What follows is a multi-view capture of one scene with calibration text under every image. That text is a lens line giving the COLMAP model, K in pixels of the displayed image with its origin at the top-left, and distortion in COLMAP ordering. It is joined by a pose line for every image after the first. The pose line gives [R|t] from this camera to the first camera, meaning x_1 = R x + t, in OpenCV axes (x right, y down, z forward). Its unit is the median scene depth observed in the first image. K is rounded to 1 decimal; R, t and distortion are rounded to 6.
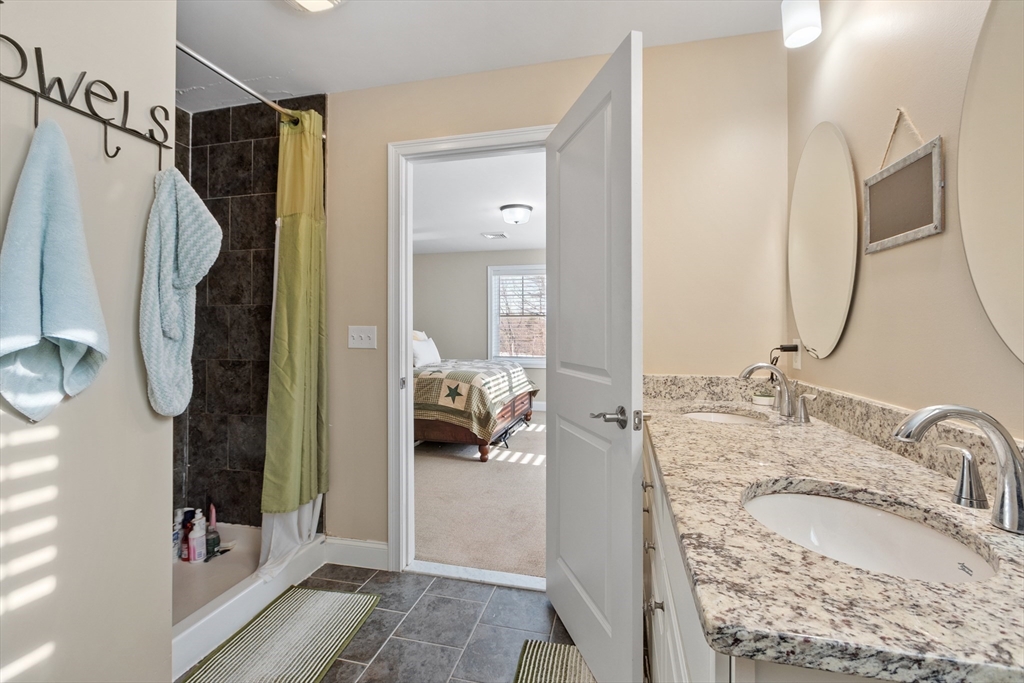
lens RADIAL K [[454.8, 0, 511.1], [0, 454.8, 339.6], [0, 0, 1]] dist [-0.001141, -0.000128]
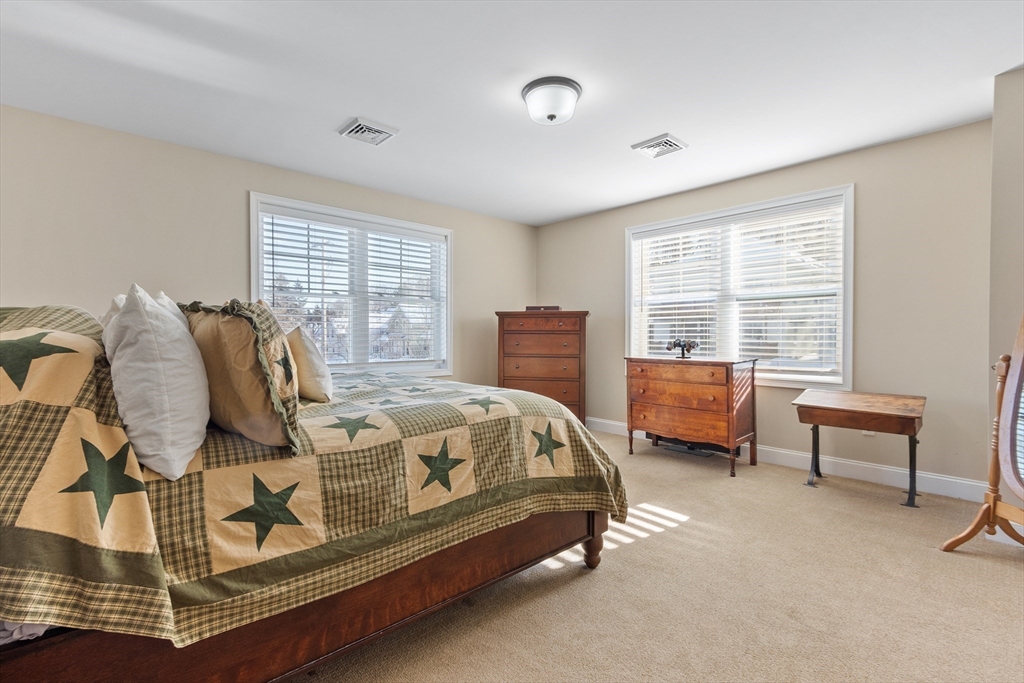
lens RADIAL K [[454.8, 0, 511.1], [0, 454.8, 339.6], [0, 0, 1]] dist [-0.001141, -0.000128]
pose [[0.555402, -0.015468, 0.831438, -0.518962], [0.016857, 0.999831, 0.007340, 0.010169], [-0.831411, 0.009939, 0.555569, 0.777141]]
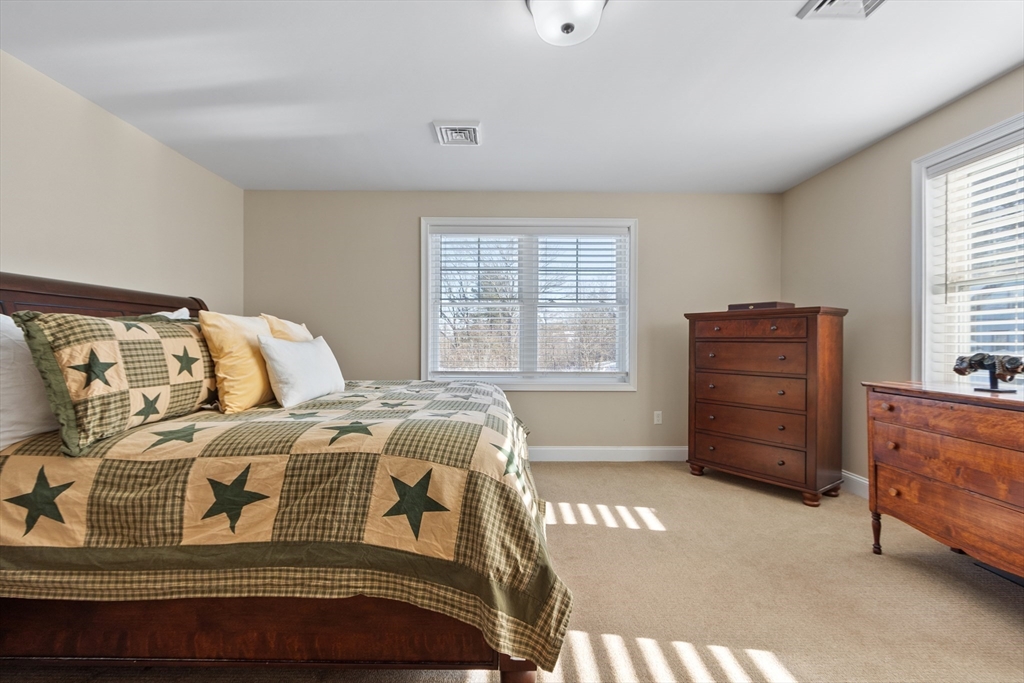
lens RADIAL K [[447.0, 0, 506.6], [0, 447.0, 342.7], [0, 0, 1]] dist [-0.000416, -0.000773]
pose [[0.969517, -0.004102, 0.244988, -0.139462], [0.007607, 0.999882, -0.013361, 0.013494], [-0.244904, 0.014817, 0.969434, 0.685210]]
